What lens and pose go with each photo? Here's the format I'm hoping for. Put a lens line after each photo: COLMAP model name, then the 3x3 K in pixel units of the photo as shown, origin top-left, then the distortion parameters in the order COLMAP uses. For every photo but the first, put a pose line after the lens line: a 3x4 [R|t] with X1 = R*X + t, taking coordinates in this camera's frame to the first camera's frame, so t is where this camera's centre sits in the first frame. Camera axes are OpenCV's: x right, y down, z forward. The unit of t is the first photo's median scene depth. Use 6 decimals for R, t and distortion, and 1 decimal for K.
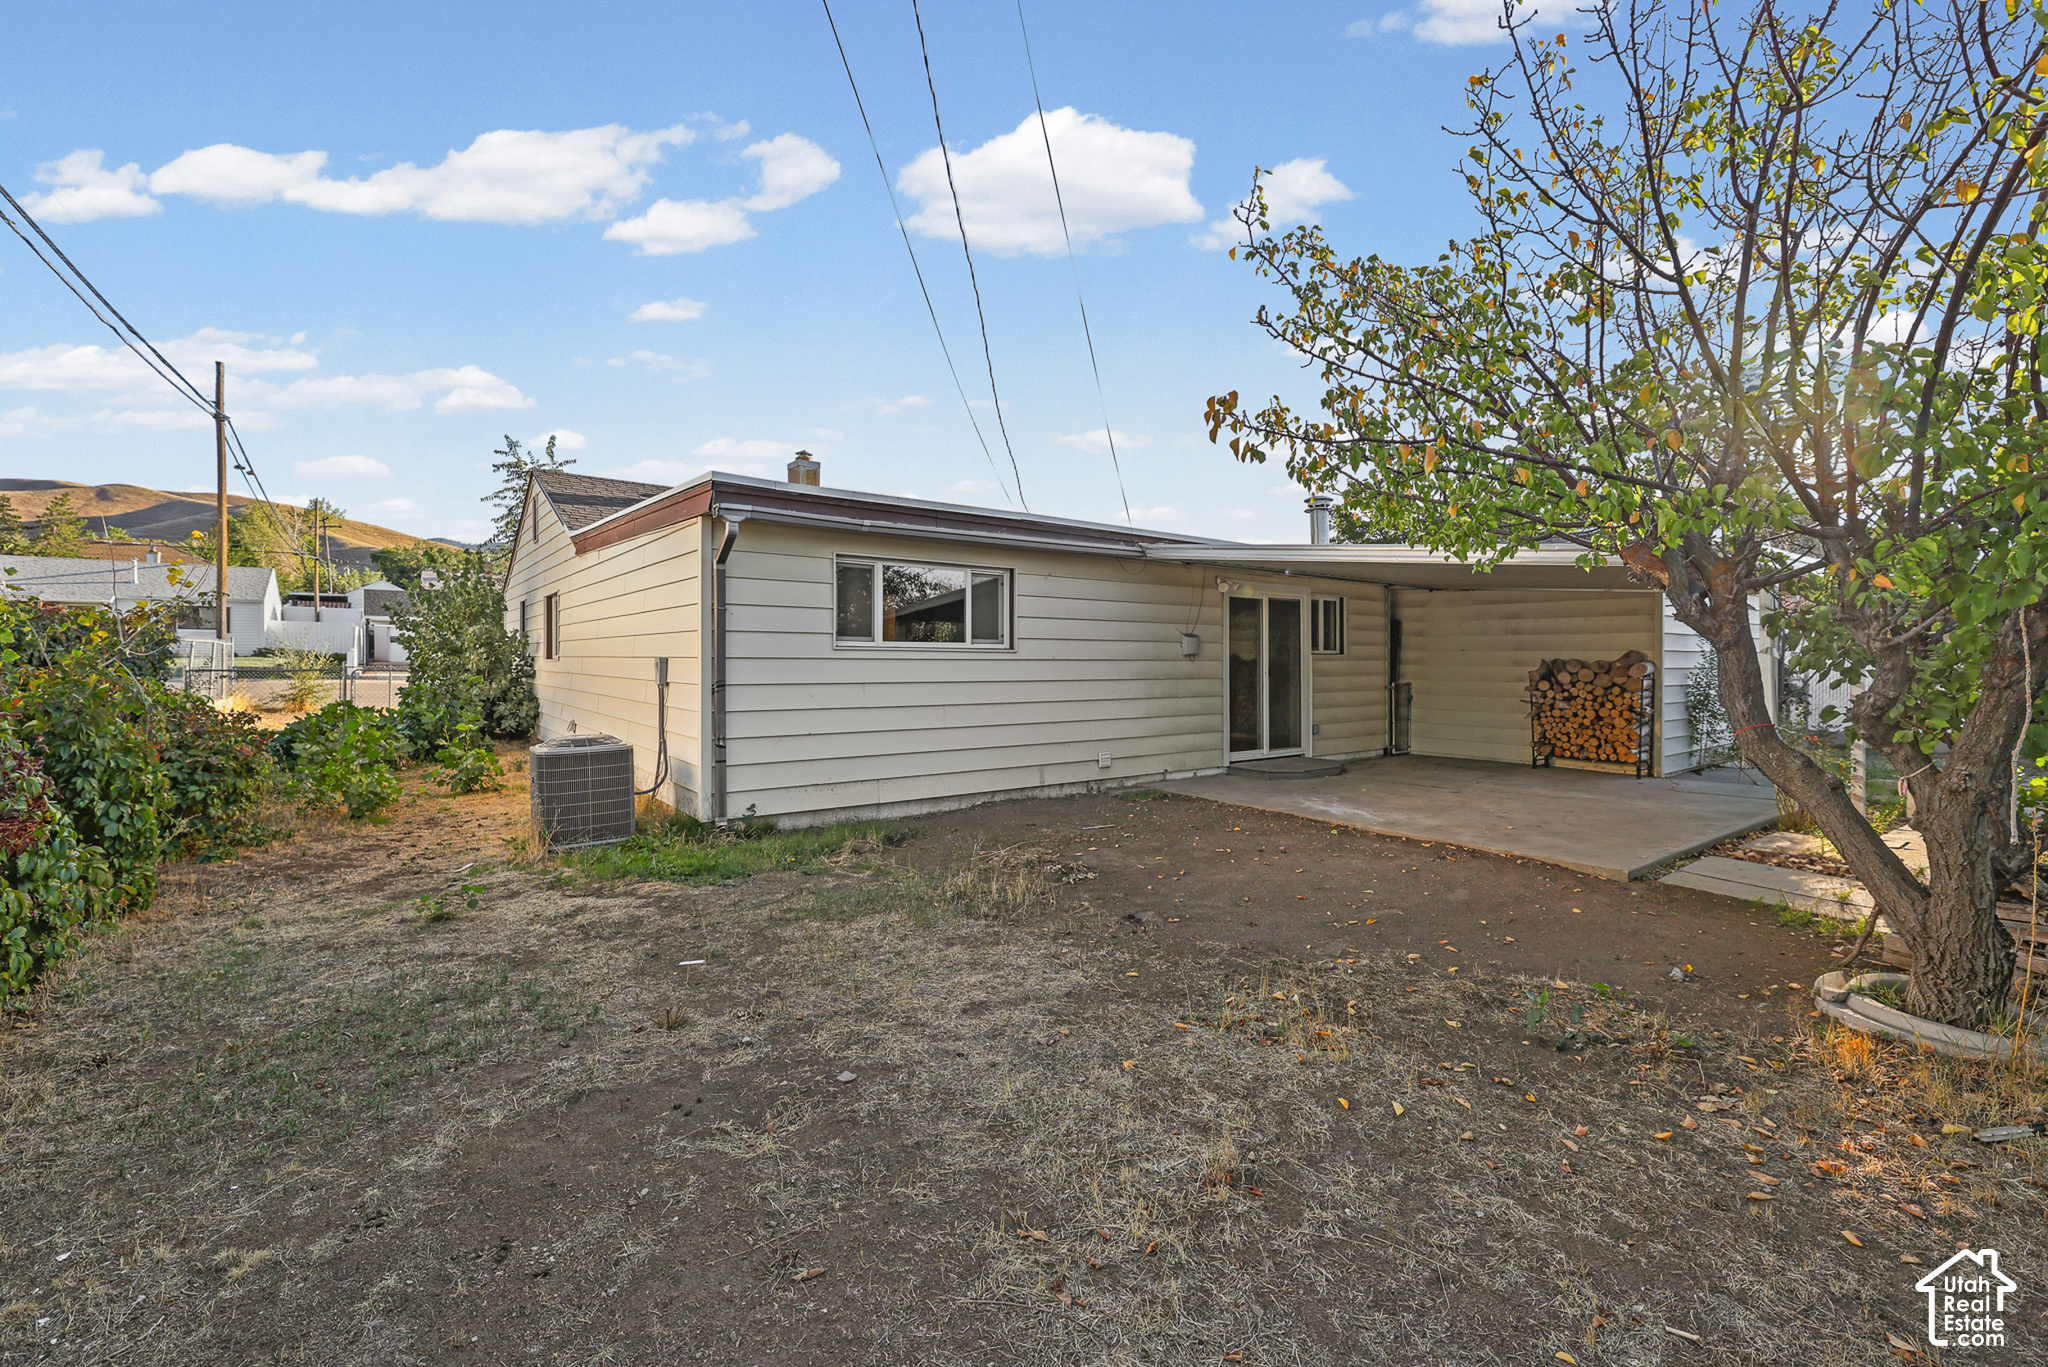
lens RADIAL K [[856.7, 0, 1022.4], [0, 856.7, 644.0], [0, 0, 1]] dist [-0.002752, -0.000839]
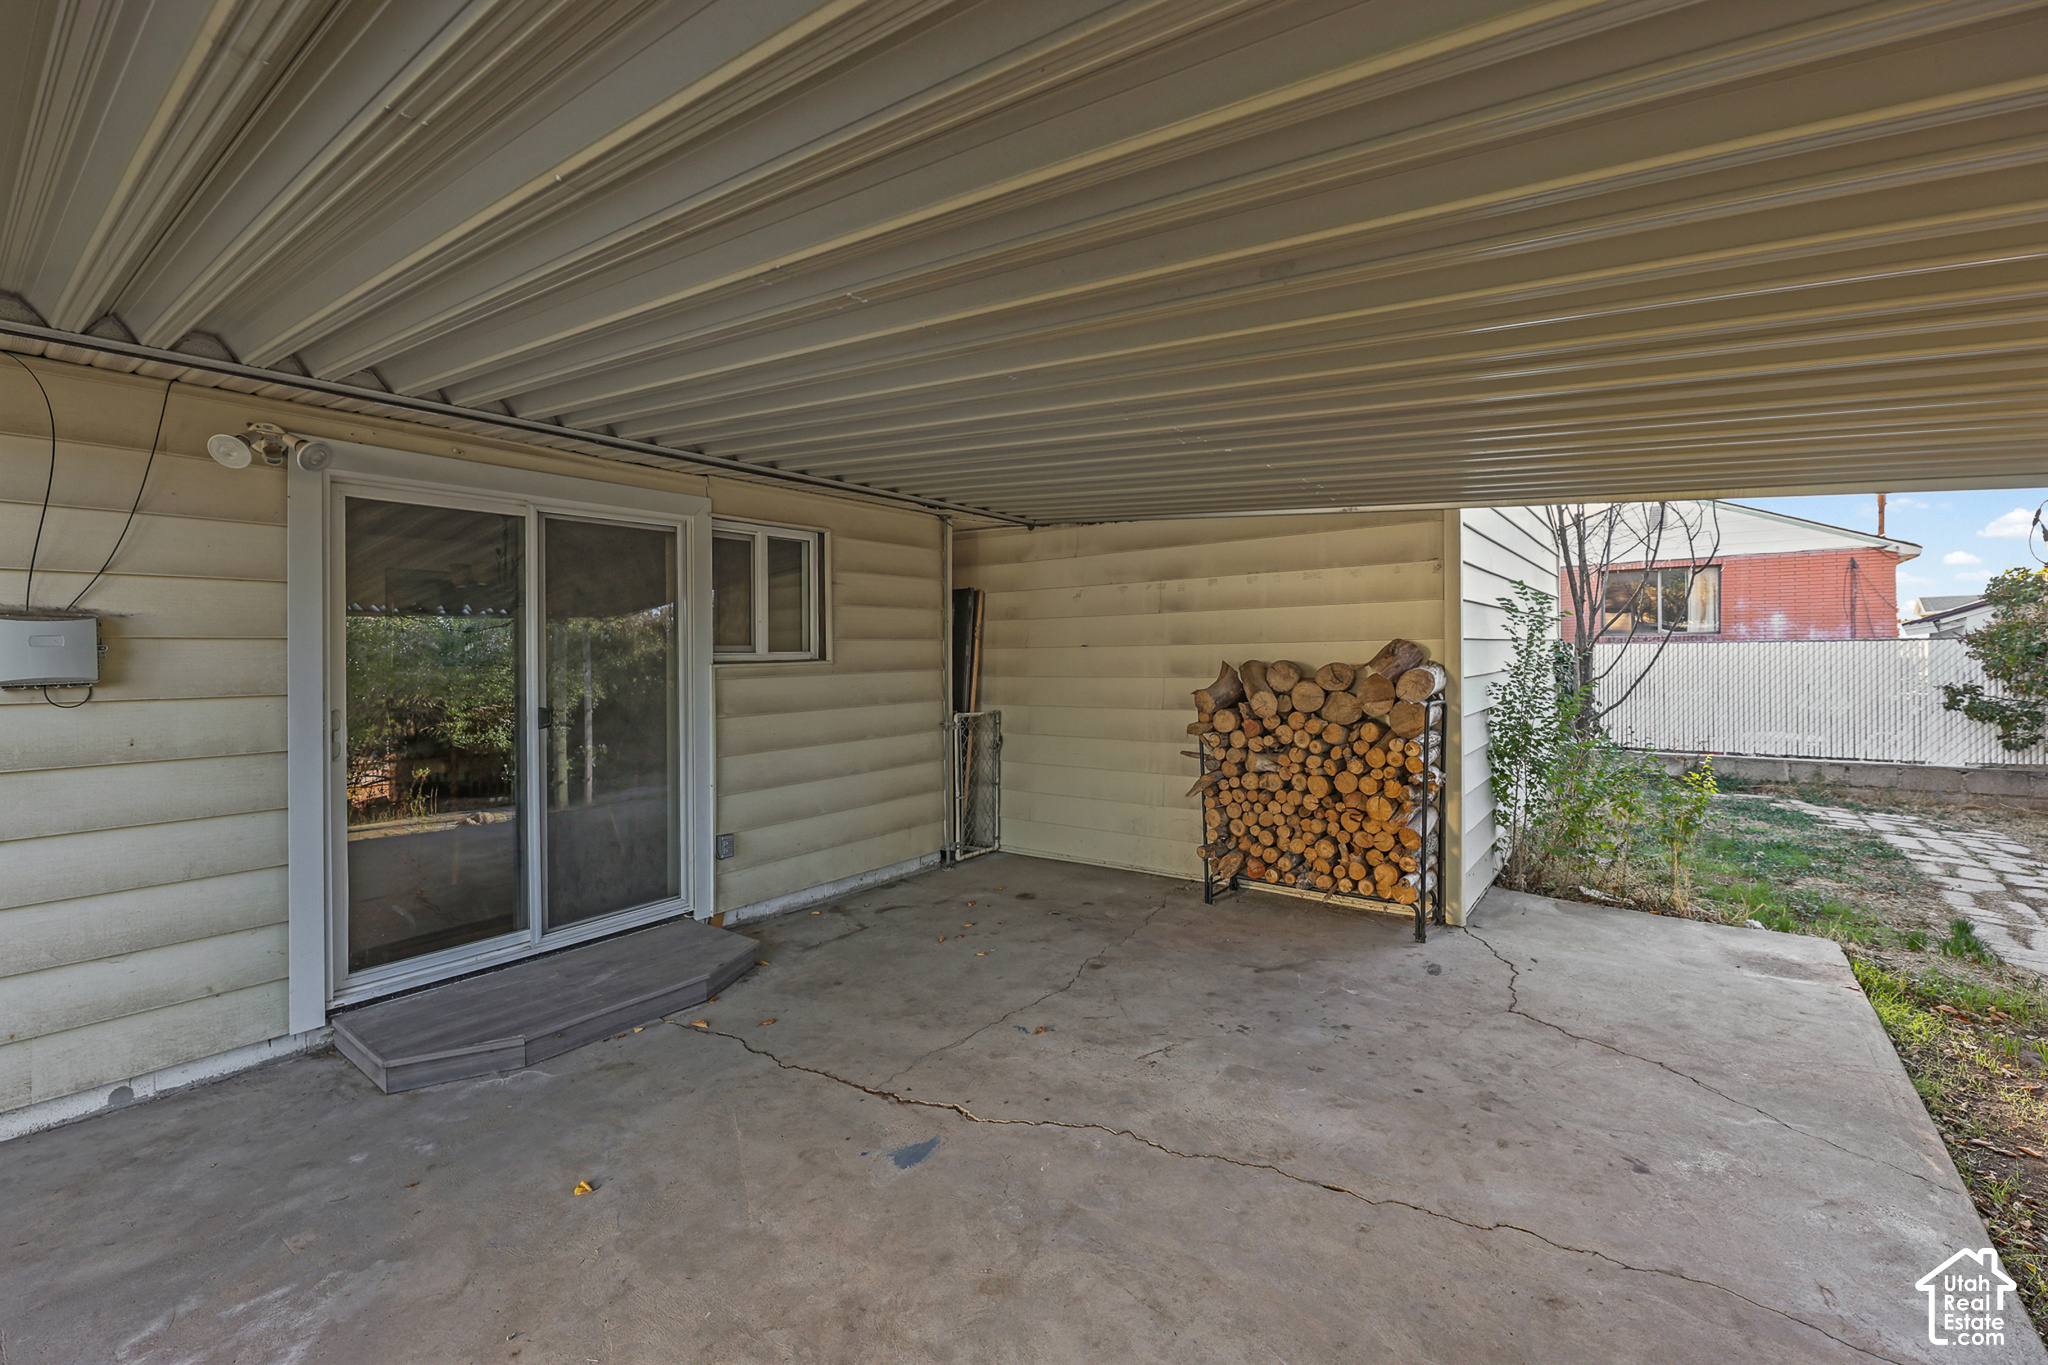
lens RADIAL K [[838.4, 0, 1015.9], [0, 838.4, 667.5], [0, 0, 1]] dist [-0.002232, -0.000661]
pose [[0.966177, -0.026129, 0.256551, 0.405993], [0.018847, 0.999348, 0.030801, 0.005014], [-0.257189, -0.024924, 0.966040, 0.626539]]
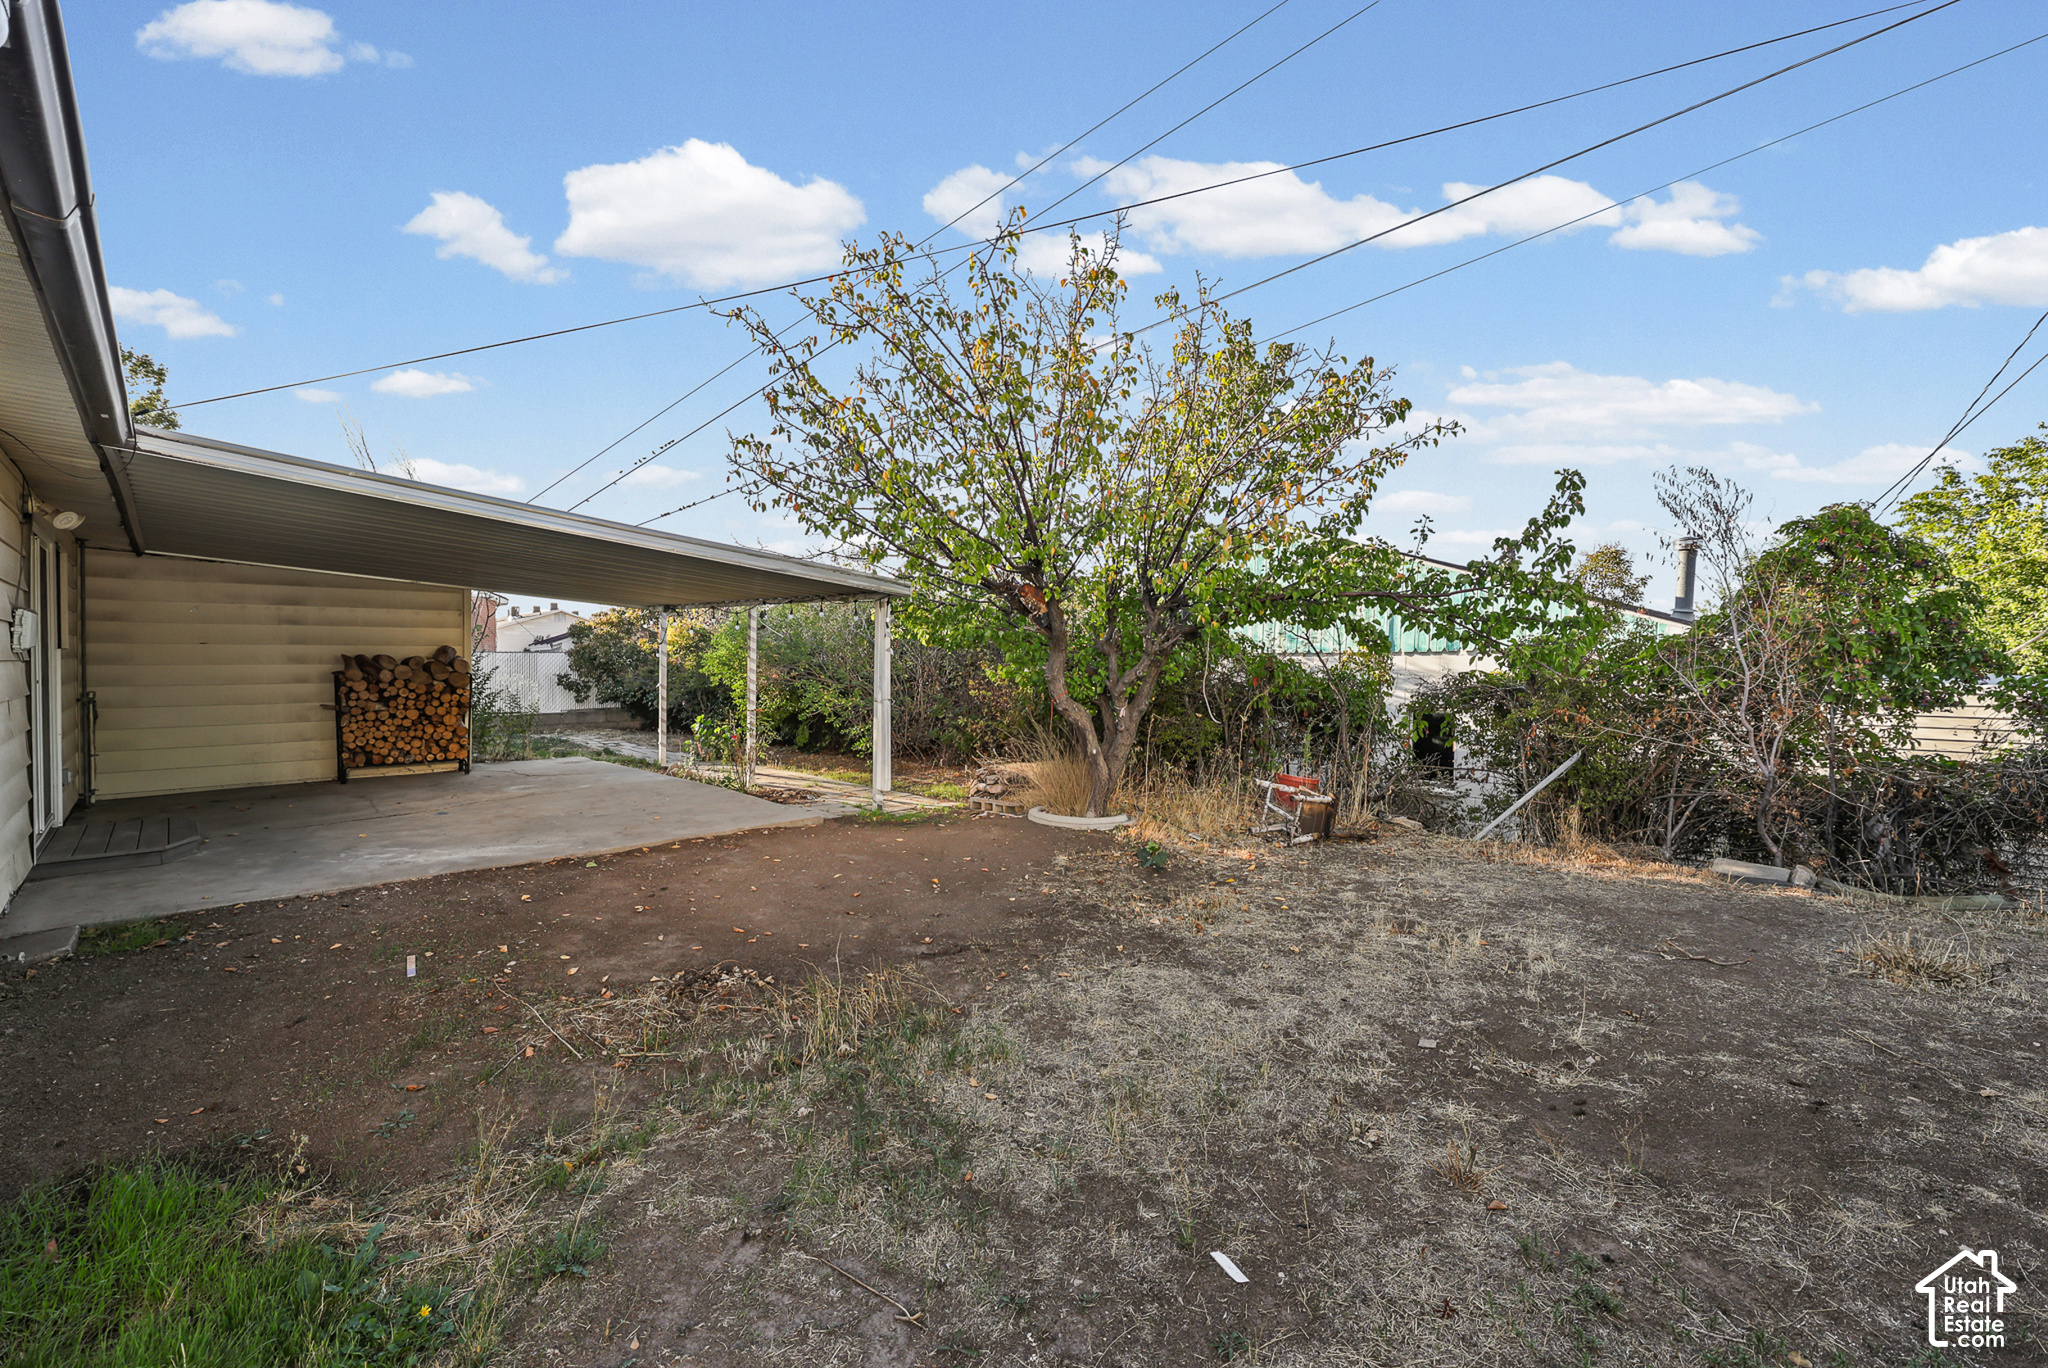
lens RADIAL K [[856.7, 0, 1022.4], [0, 856.7, 644.5], [0, 0, 1]] dist [-0.002752, -0.000839]
pose [[-0.134749, 0.008320, 0.990845, -0.344583], [-0.015144, 0.999831, -0.010455, 0.006541], [-0.990764, -0.016415, -0.134600, 0.473341]]
